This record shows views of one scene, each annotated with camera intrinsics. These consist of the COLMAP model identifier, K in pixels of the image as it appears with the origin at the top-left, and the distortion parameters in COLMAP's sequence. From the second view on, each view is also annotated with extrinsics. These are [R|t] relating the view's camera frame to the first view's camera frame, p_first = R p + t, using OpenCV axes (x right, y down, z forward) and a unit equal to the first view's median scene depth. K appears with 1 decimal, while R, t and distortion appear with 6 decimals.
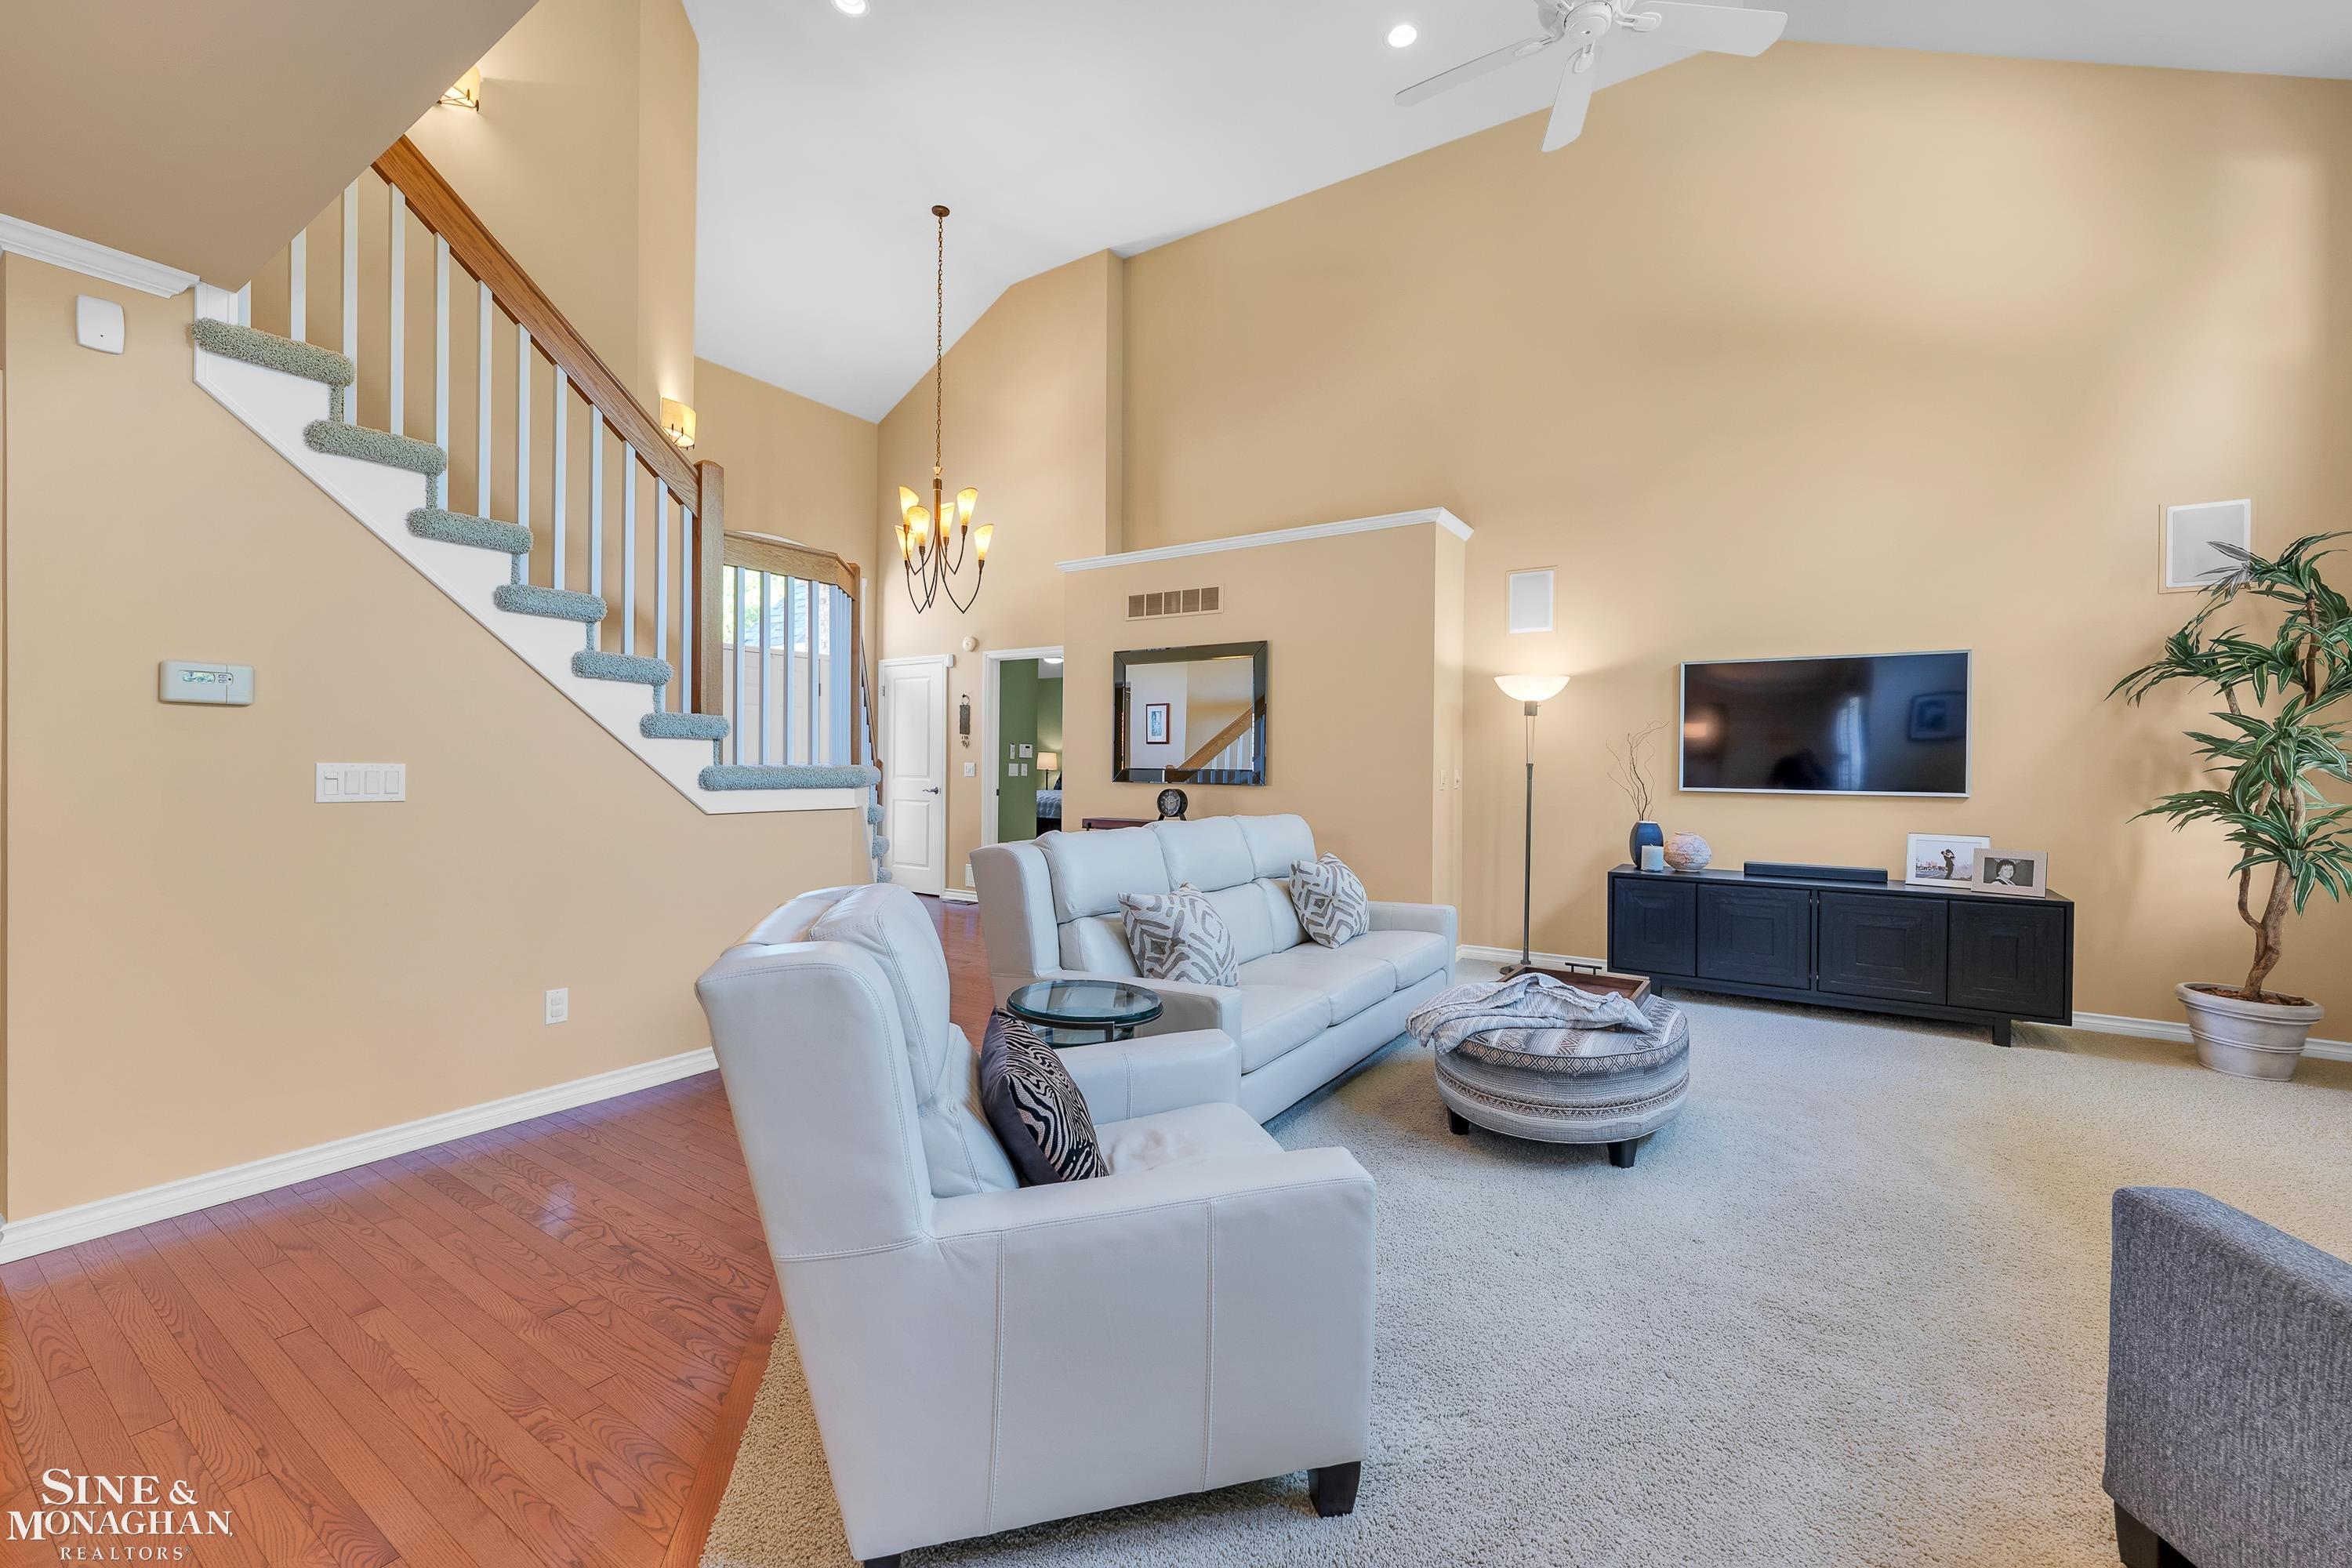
lens RADIAL K [[942.6, 0, 1167.2], [0, 942.6, 772.8], [0, 0, 1]] dist [-0.000401, -0.000036]
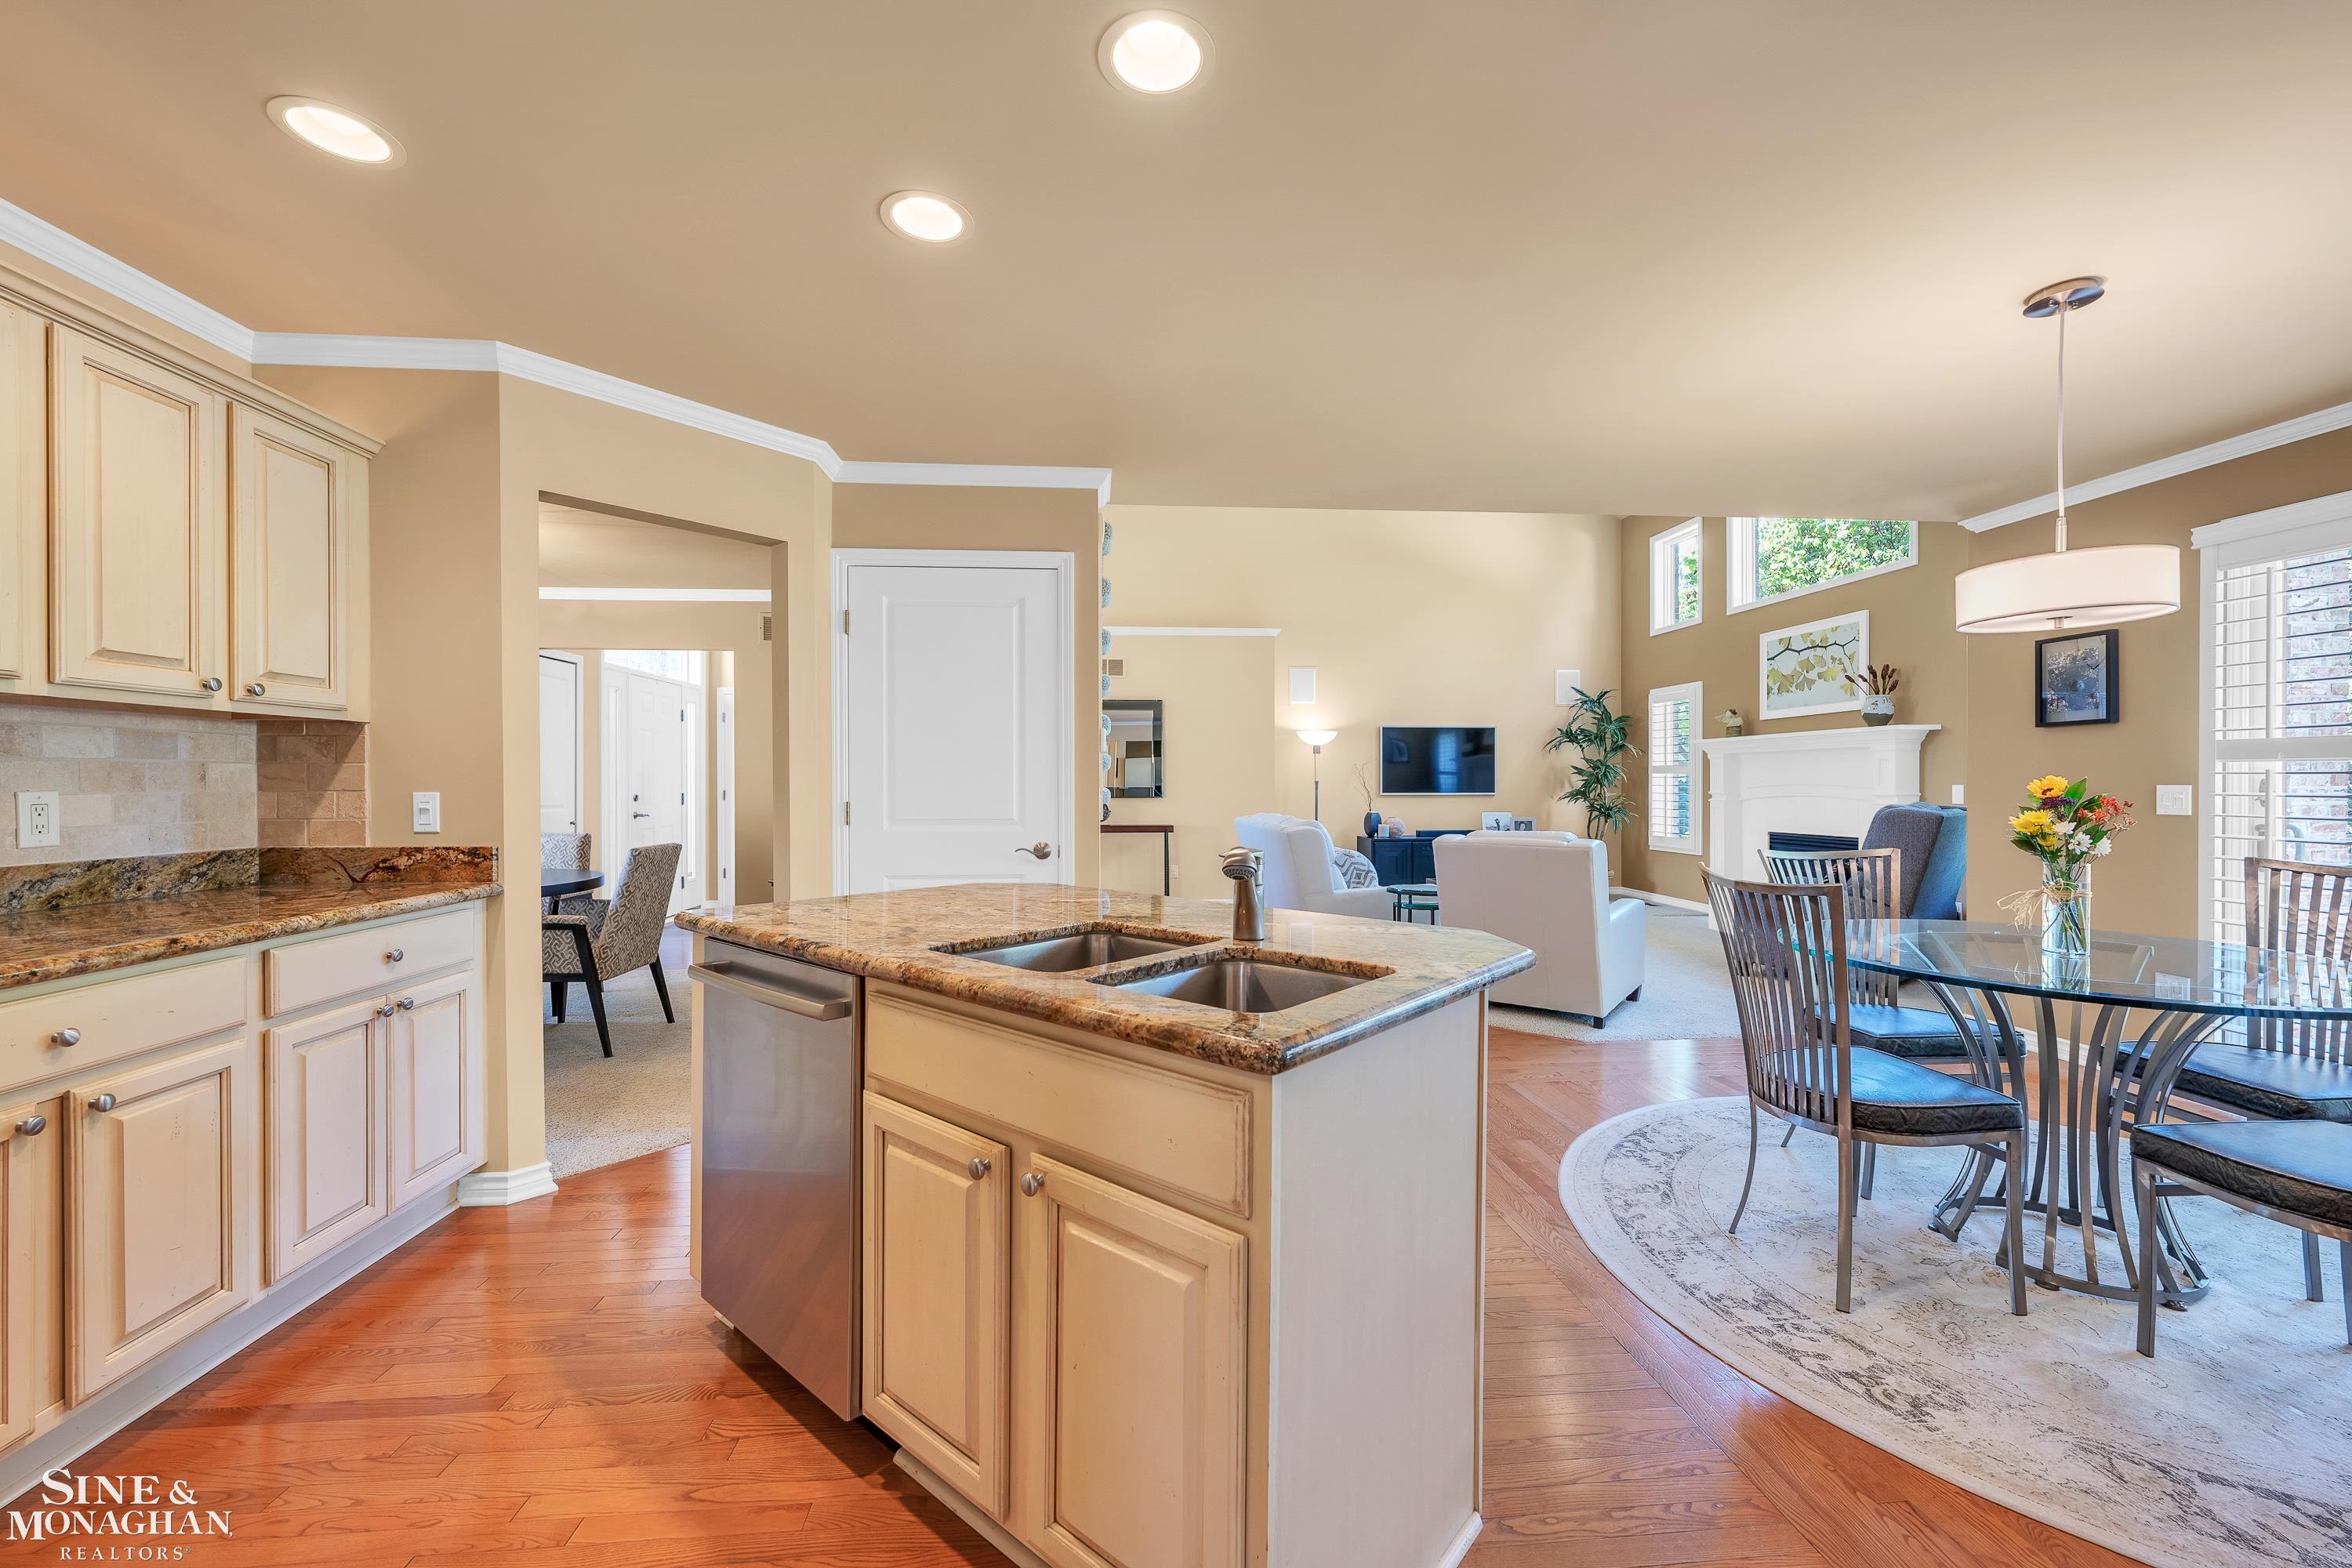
lens RADIAL K [[942.6, 0, 1162.3], [0, 942.6, 777.0], [0, 0, 1]] dist [-0.000401, -0.000036]
pose [[0.781412, -0.008180, 0.623962, -1.107636], [0.016314, 0.999840, -0.007323, -0.011068], [-0.623803, 0.015902, 0.781420, -0.210416]]
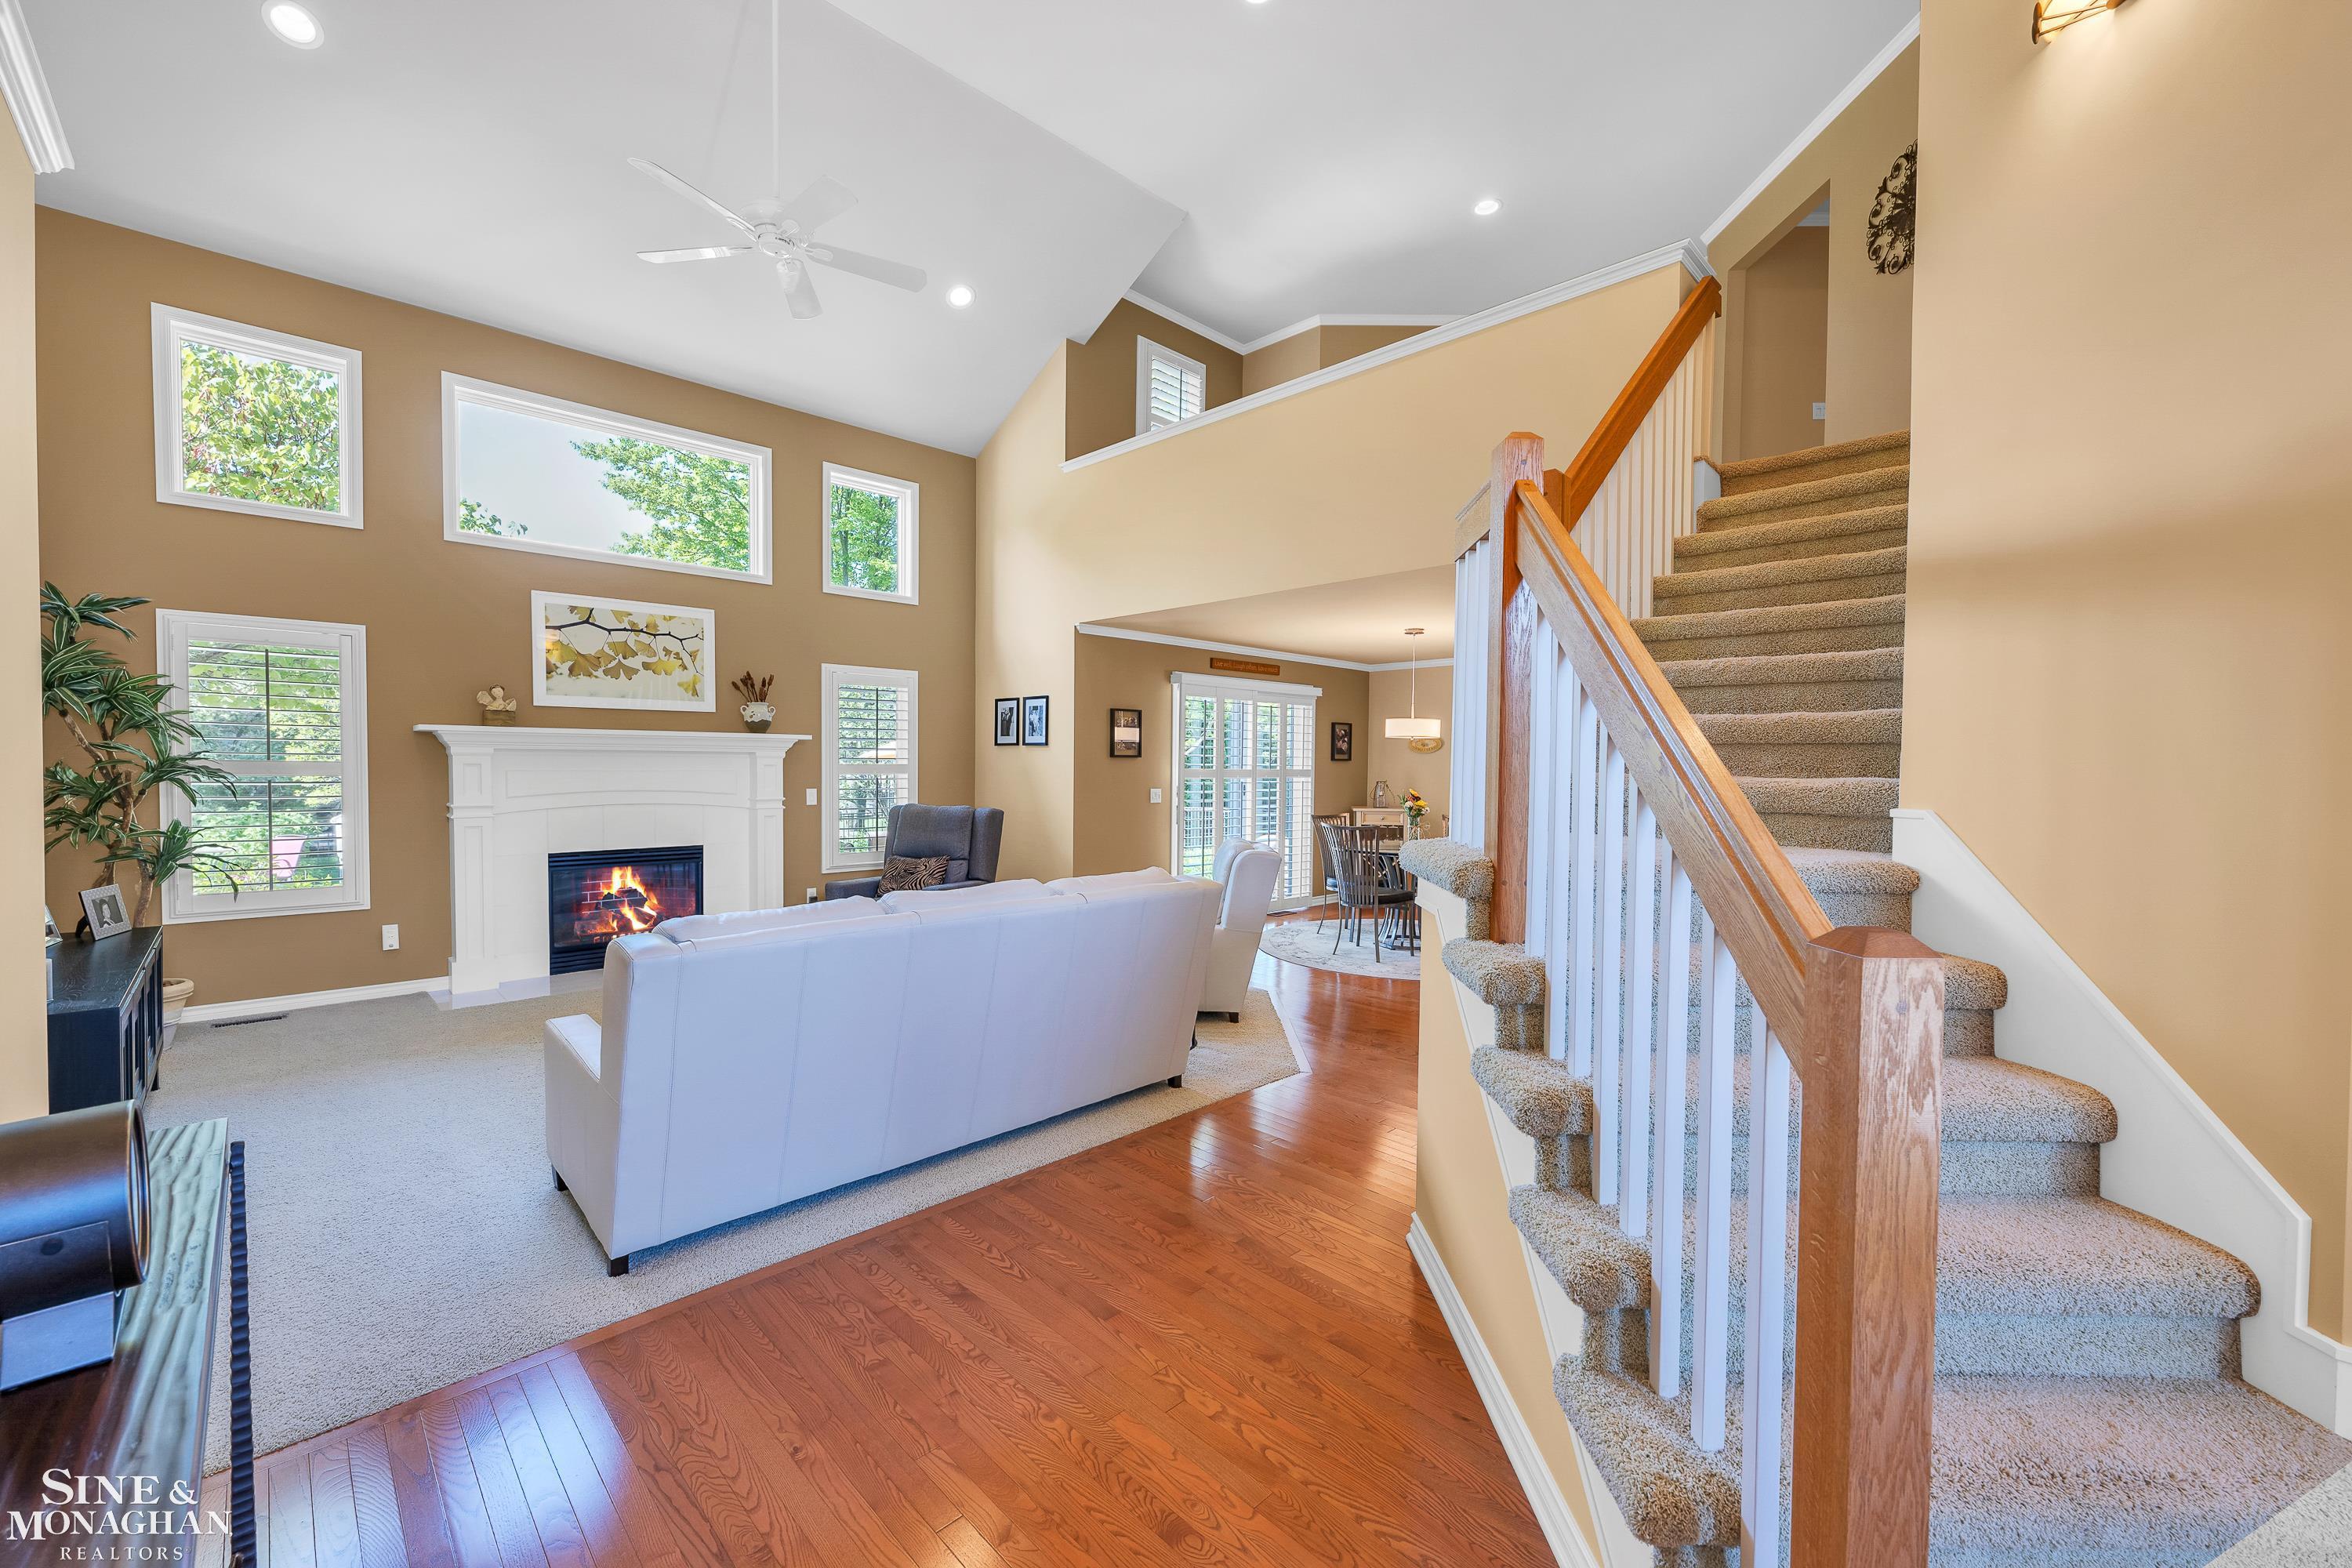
lens RADIAL K [[942.6, 0, 1180.8], [0, 942.6, 780.6], [0, 0, 1]] dist [-0.000401, -0.000036]
pose [[-0.981770, -0.024571, 0.188479, -0.272283], [-0.018775, 0.999296, 0.032478, -0.067488], [-0.189144, 0.028347, -0.981540, 1.575818]]
